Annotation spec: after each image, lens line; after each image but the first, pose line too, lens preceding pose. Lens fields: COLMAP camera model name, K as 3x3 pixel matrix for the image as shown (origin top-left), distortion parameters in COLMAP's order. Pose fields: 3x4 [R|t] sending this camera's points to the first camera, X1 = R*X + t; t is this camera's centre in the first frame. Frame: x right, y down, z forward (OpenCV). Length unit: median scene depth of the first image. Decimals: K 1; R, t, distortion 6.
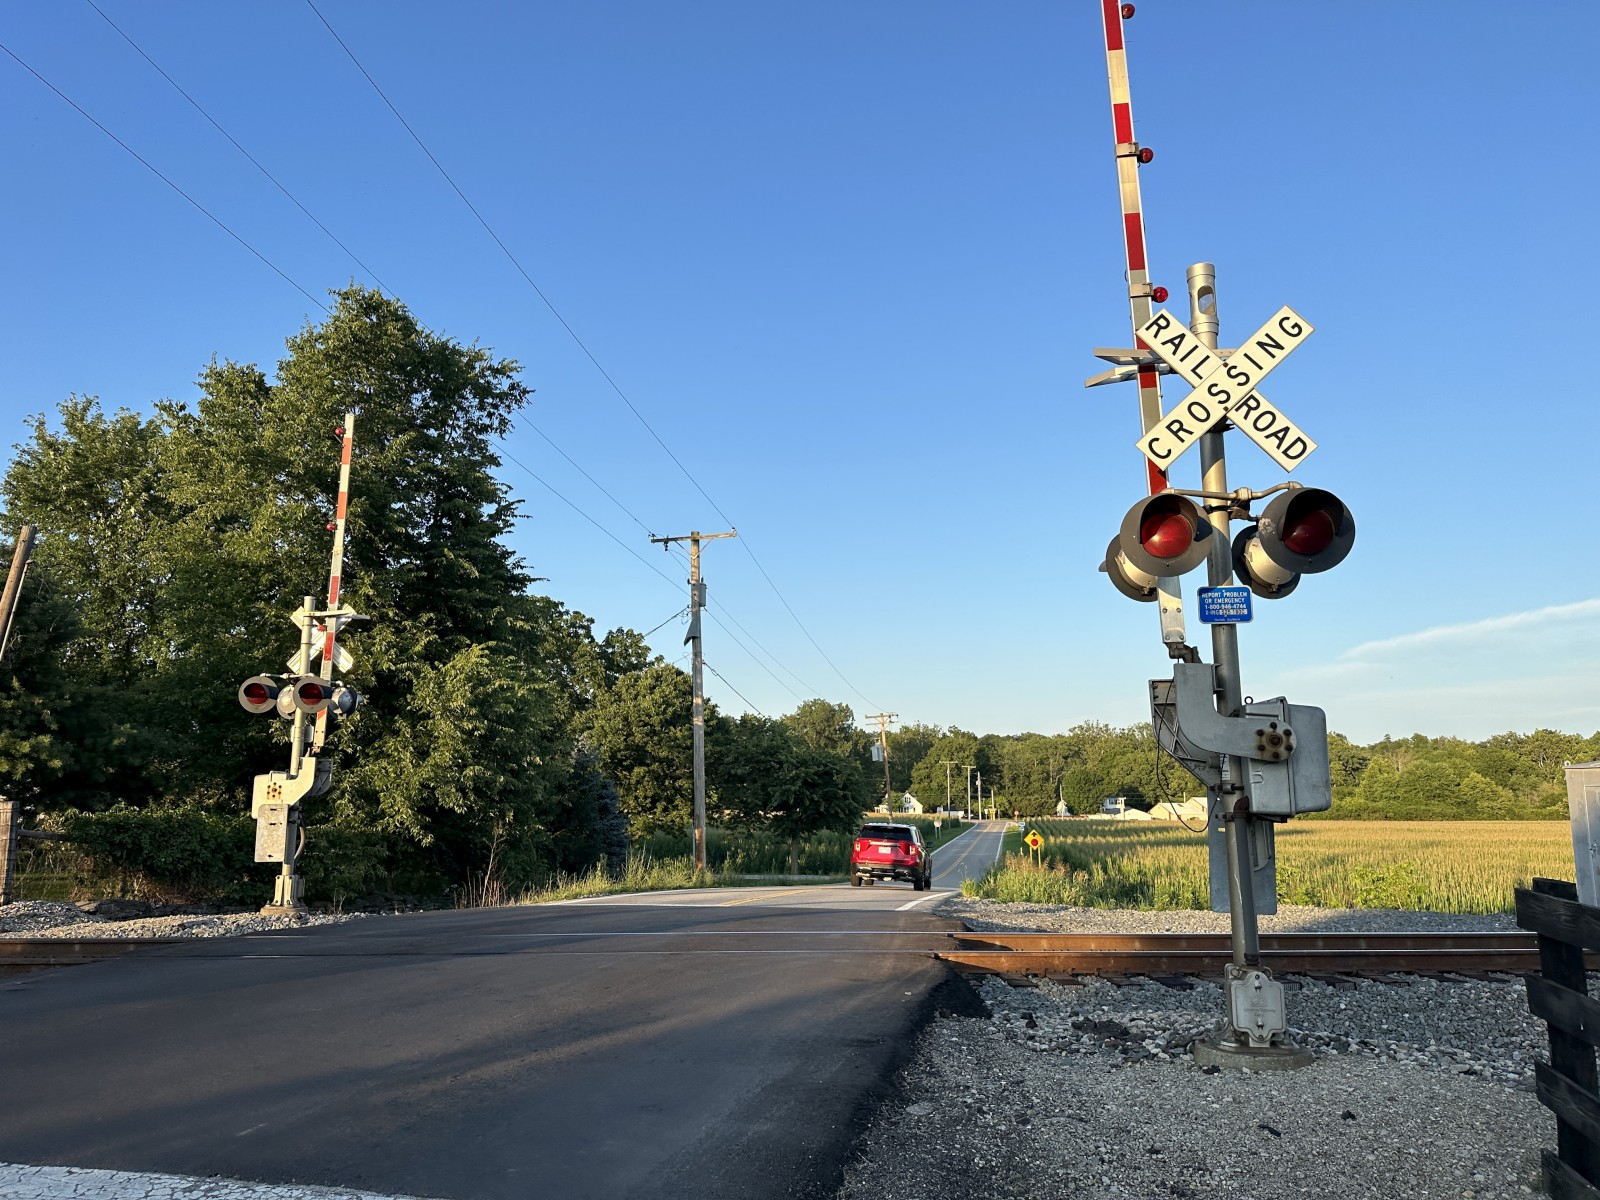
lens RADIAL K [[1103.1, 0, 790.6], [0, 1103.1, 598.1], [0, 0, 1]] dist [0.057910, -0.082418]
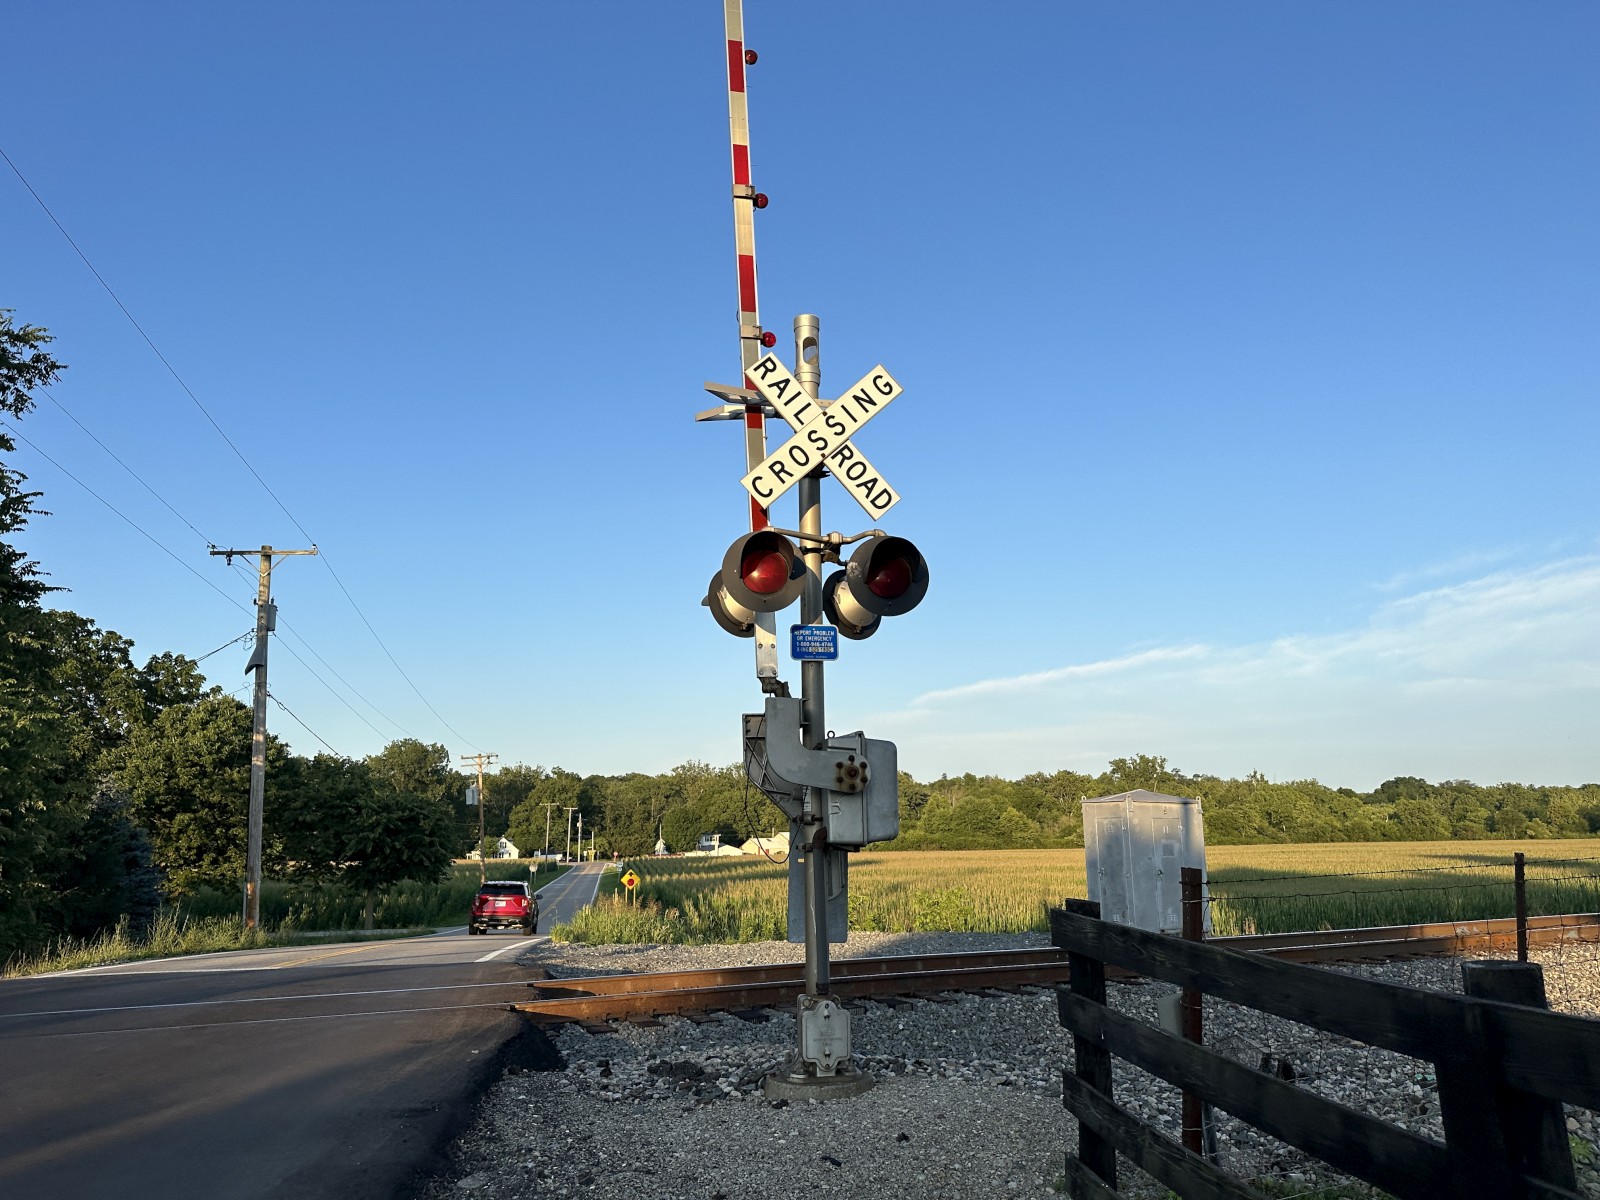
lens RADIAL K [[1103.1, 0, 807.5], [0, 1103.1, 619.1], [0, 0, 1]] dist [0.057910, -0.082418]
pose [[0.933217, 0.051039, 0.355670, 0.006298], [-0.044530, 0.998657, -0.026471, 0.003910], [-0.356543, 0.008865, 0.934237, 0.014434]]
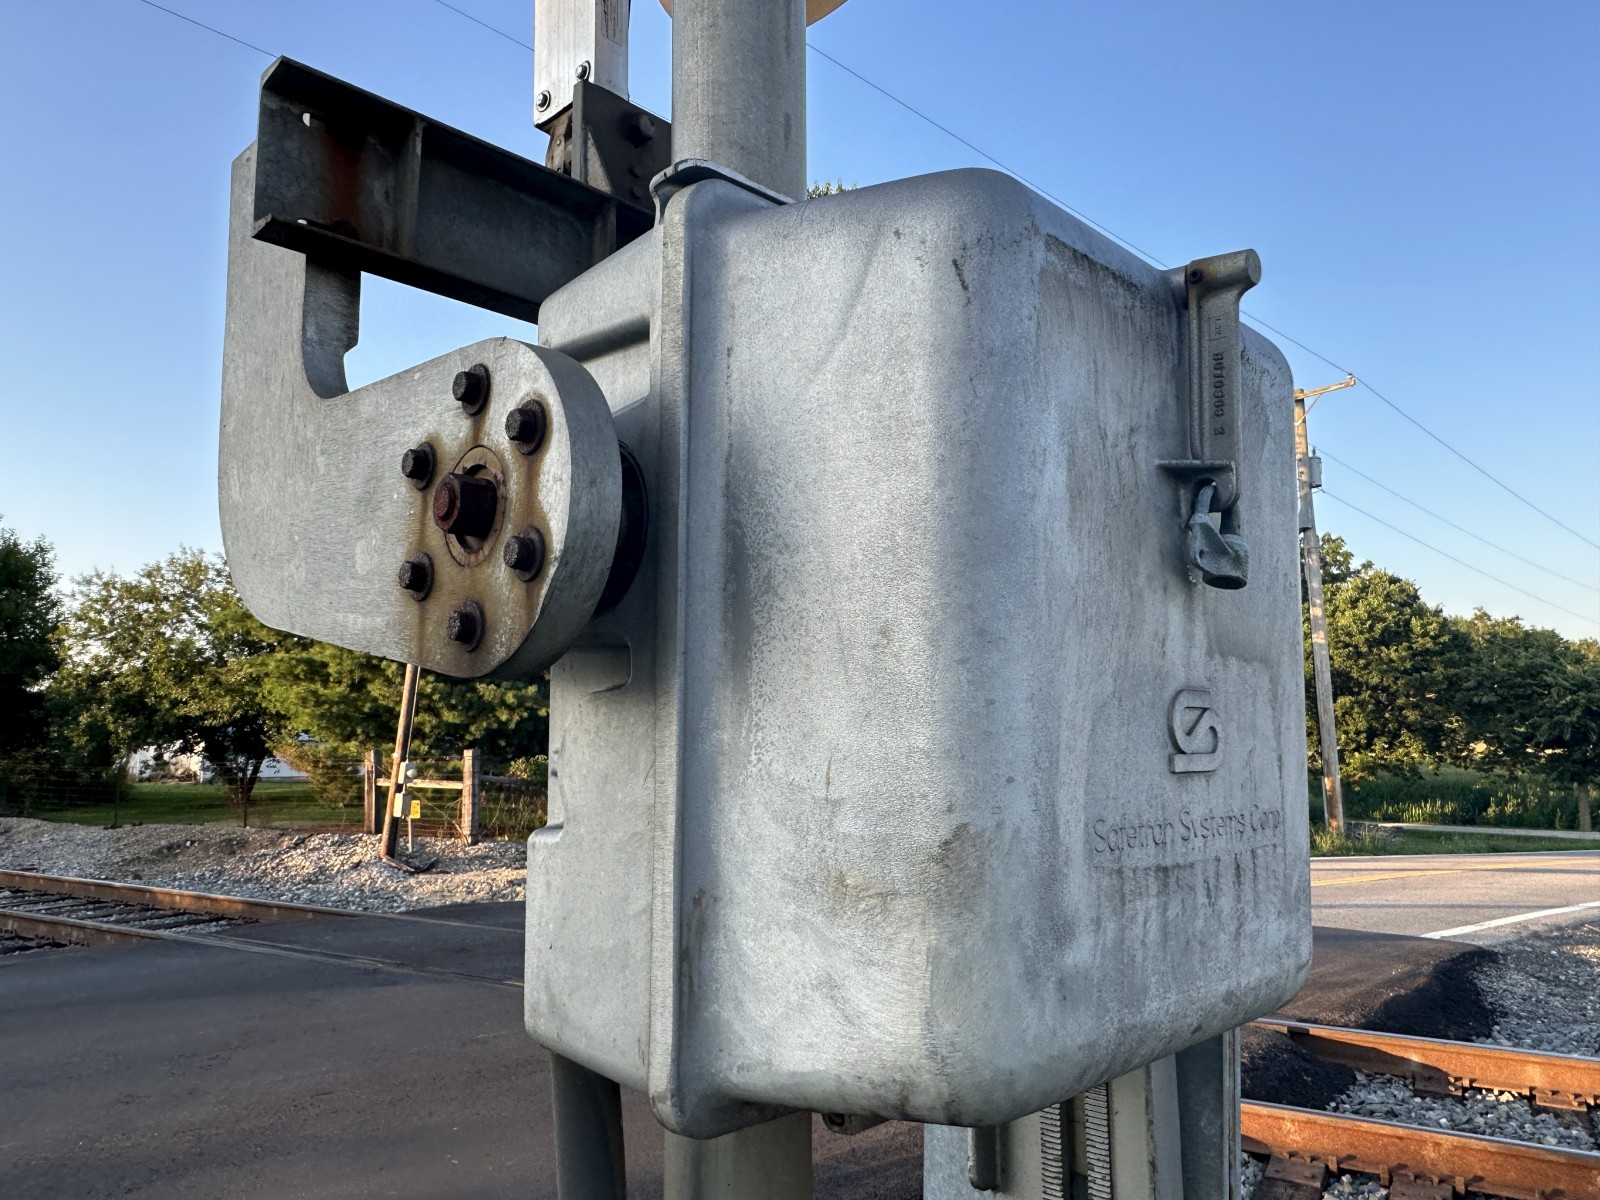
lens RADIAL K [[1103.1, 0, 759.1], [0, 1103.1, 648.6], [0, 0, 1]] dist [0.057910, -0.082418]
pose [[0.779879, -0.055170, -0.623494, 0.140198], [0.119852, 0.990839, 0.062238, 0.036630], [0.614348, -0.123265, 0.779347, 0.241425]]
